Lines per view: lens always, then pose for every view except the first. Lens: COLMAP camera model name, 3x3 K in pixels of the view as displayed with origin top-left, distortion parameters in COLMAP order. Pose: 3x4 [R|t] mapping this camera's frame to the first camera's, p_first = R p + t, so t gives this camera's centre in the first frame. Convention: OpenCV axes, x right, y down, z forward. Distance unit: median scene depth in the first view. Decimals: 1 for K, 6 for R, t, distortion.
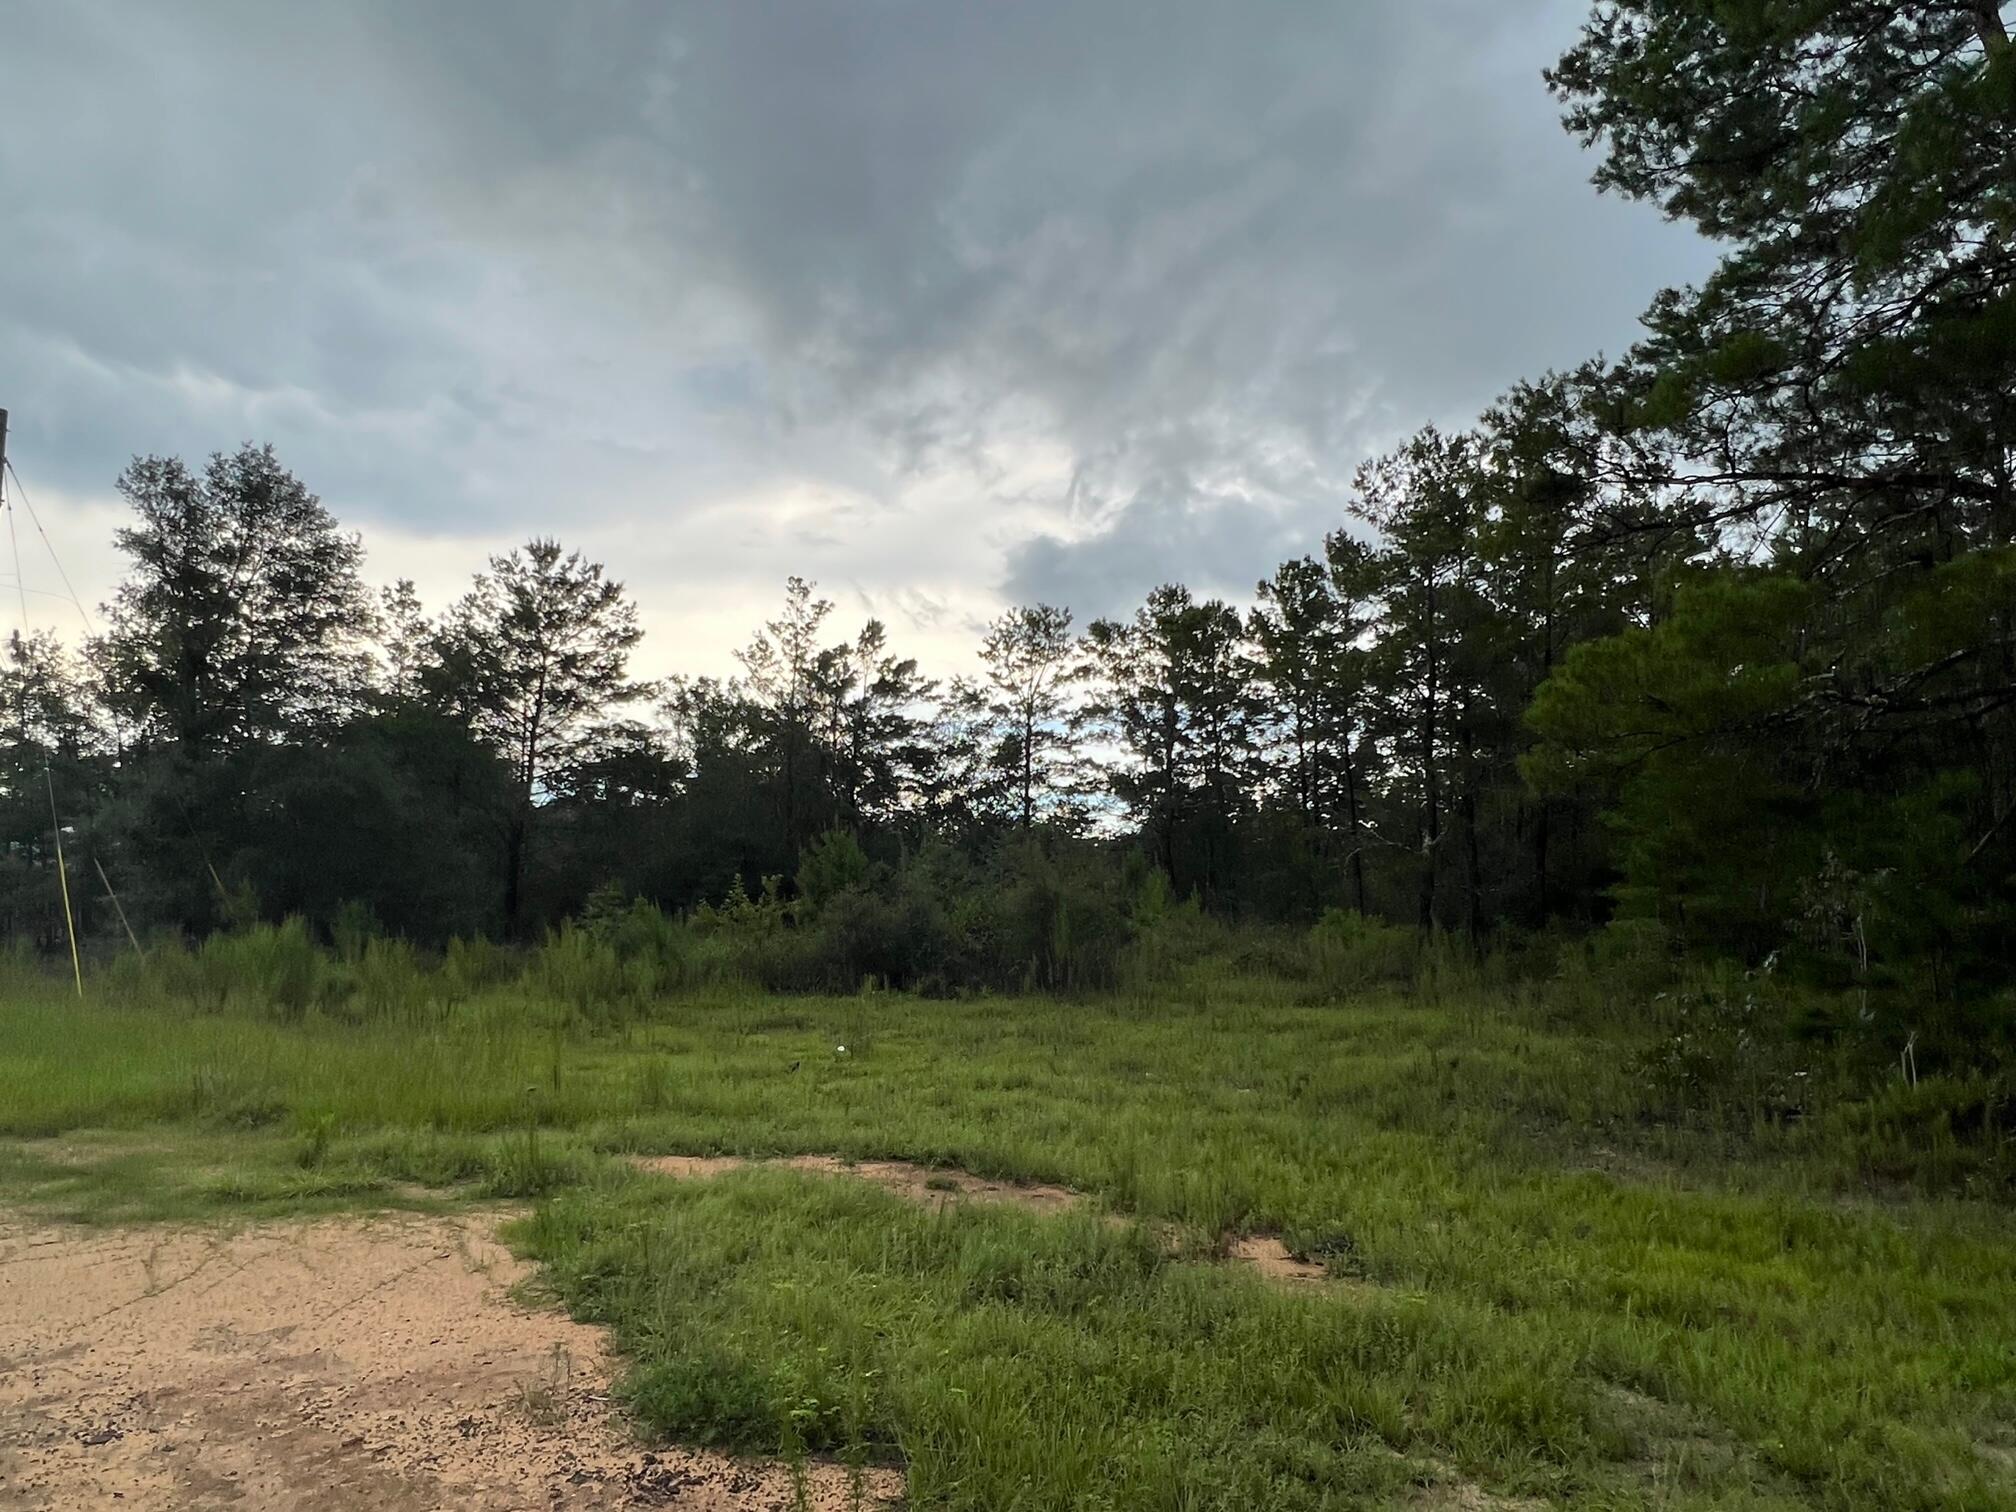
lens RADIAL K [[1262.3, 0, 969.0], [0, 1262.3, 834.8], [0, 0, 1]] dist [-0.004308, -0.000660]
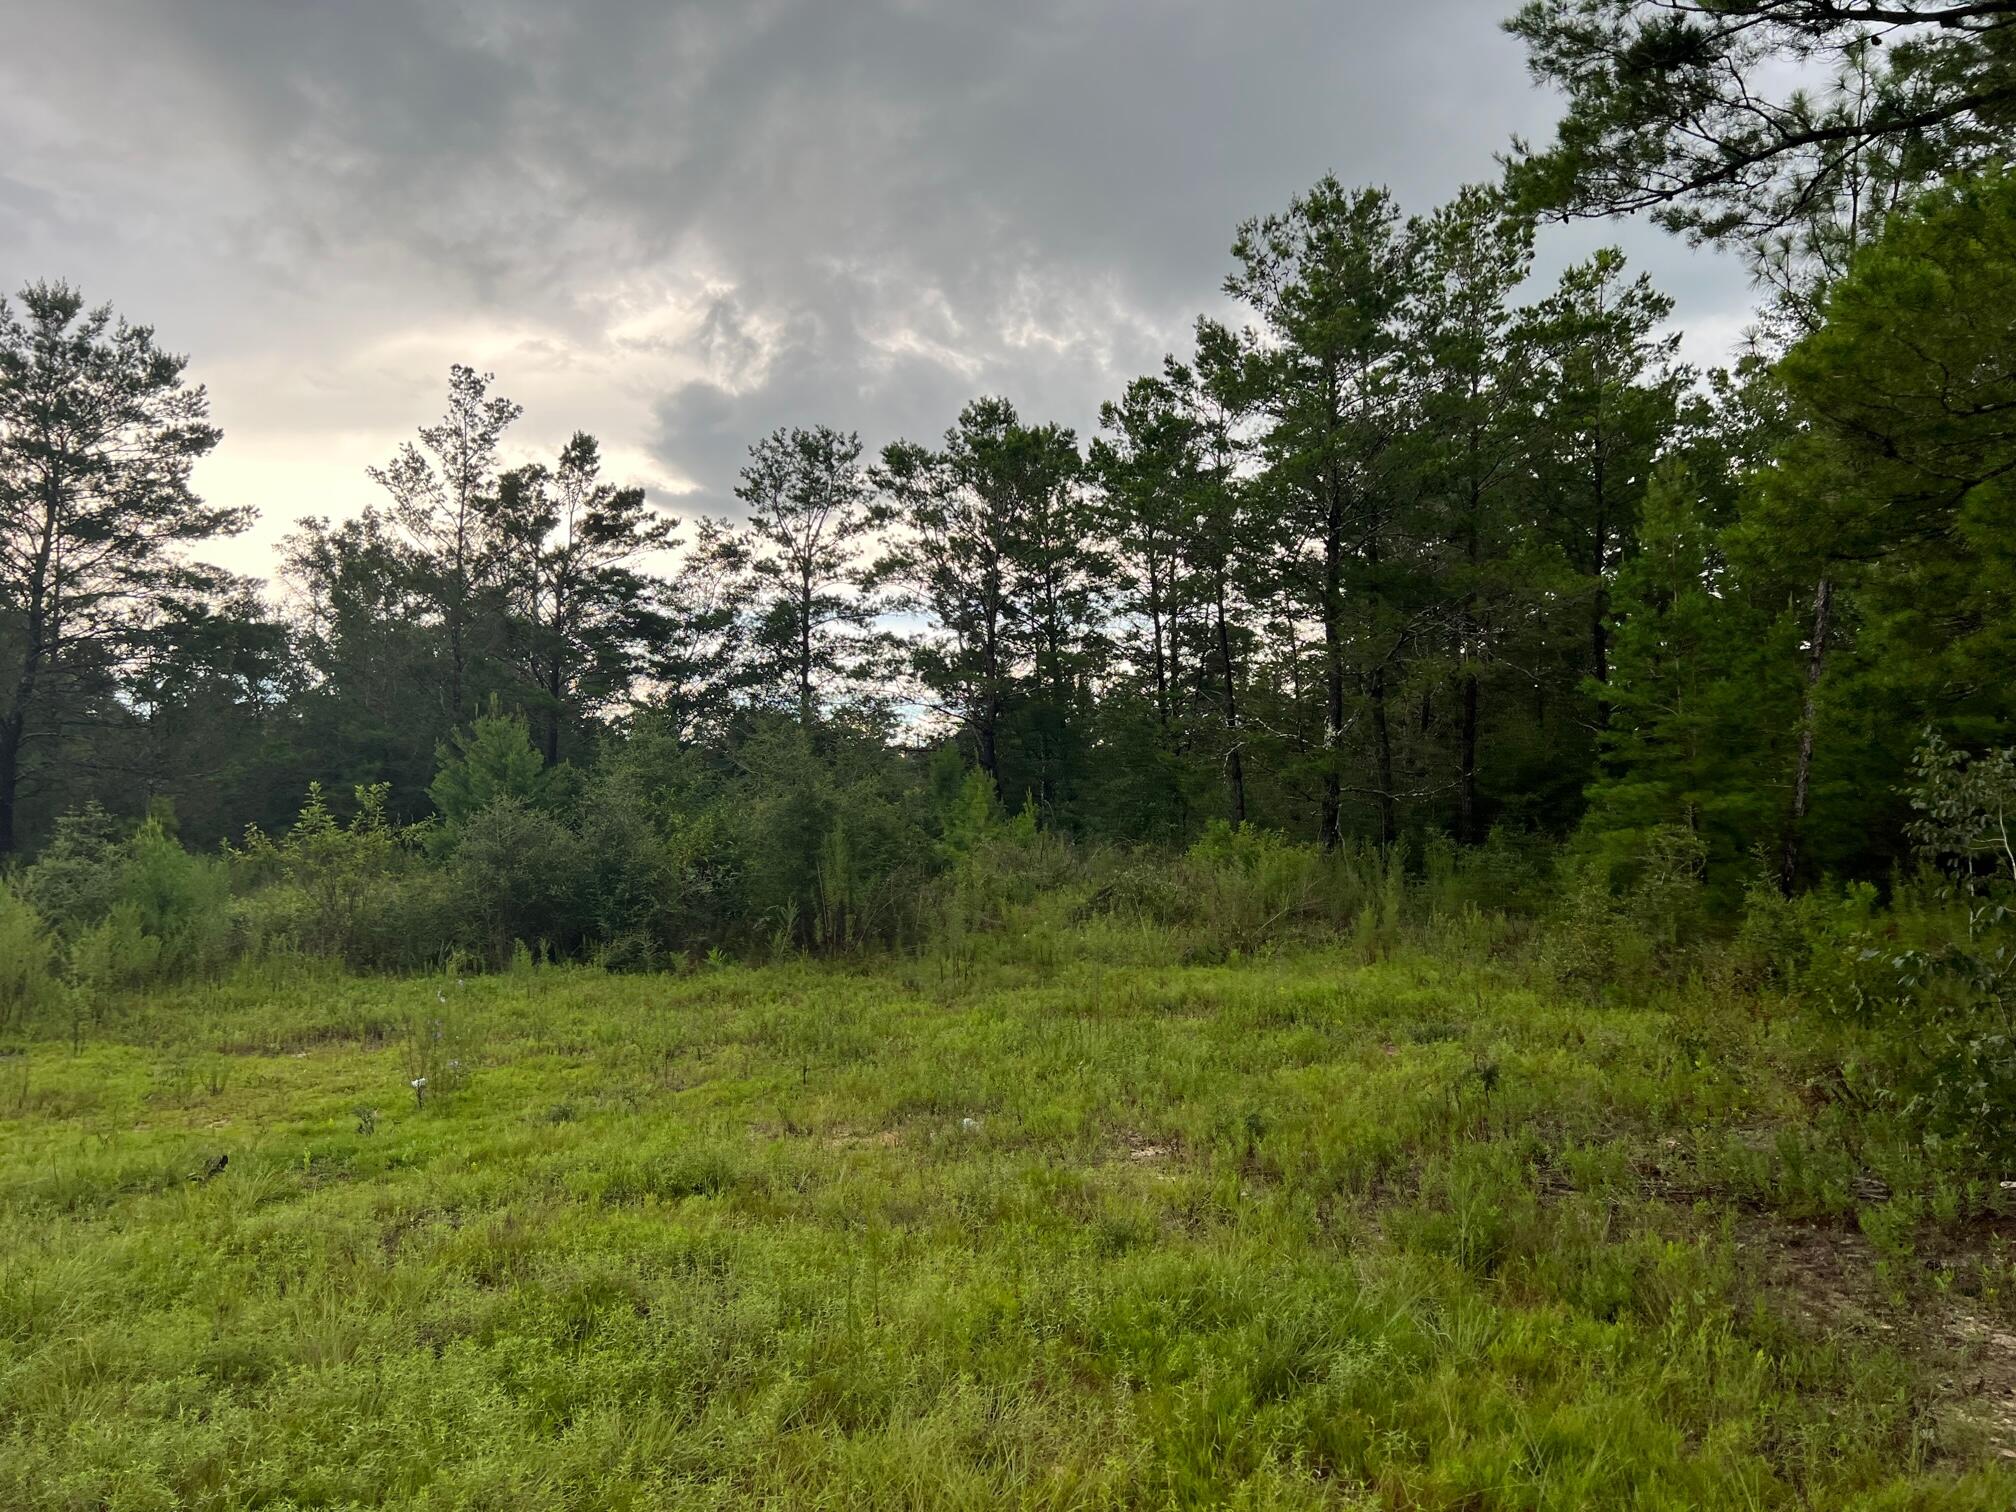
lens RADIAL K [[1482.7, 0, 1002.4], [0, 1482.7, 759.3], [0, 0, 1]] dist [0.075298, -0.126903]
pose [[0.986143, -0.011844, 0.165472, 0.018437], [0.010387, 0.999899, 0.009663, 0.009617], [-0.165570, -0.007811, 0.986167, 0.128960]]
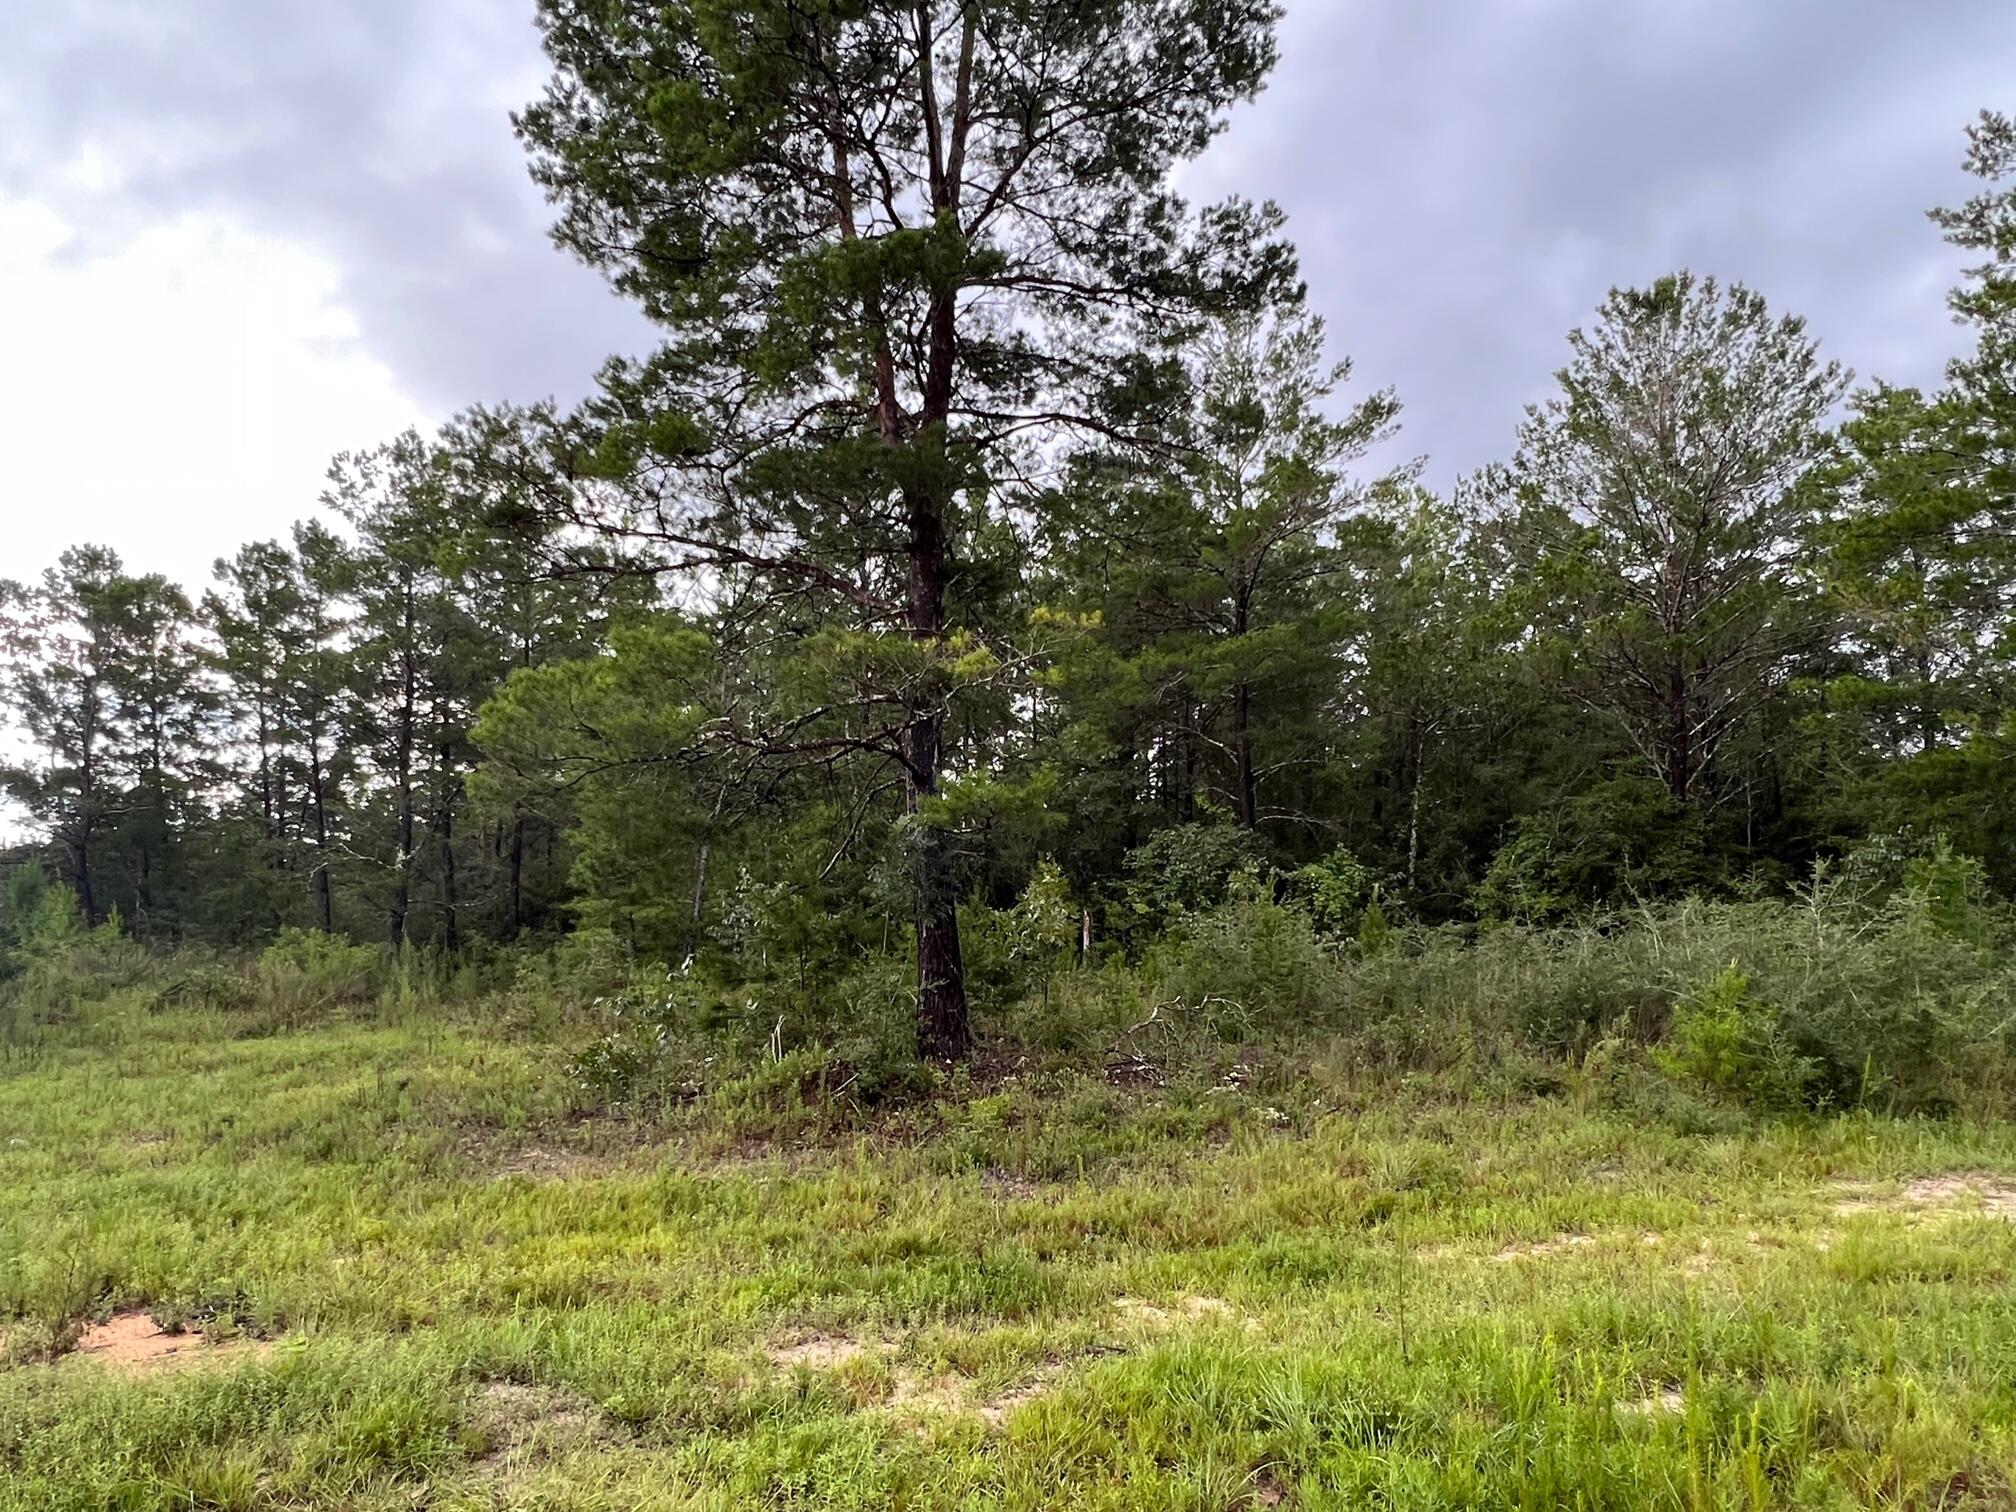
lens RADIAL K [[1262.3, 0, 969.0], [0, 1262.3, 834.8], [0, 0, 1]] dist [-0.004308, -0.000660]
pose [[0.723464, 0.020909, 0.690046, 0.008321], [-0.012803, 0.999776, -0.016871, -0.000243], [-0.690244, 0.003371, 0.723569, -0.002714]]
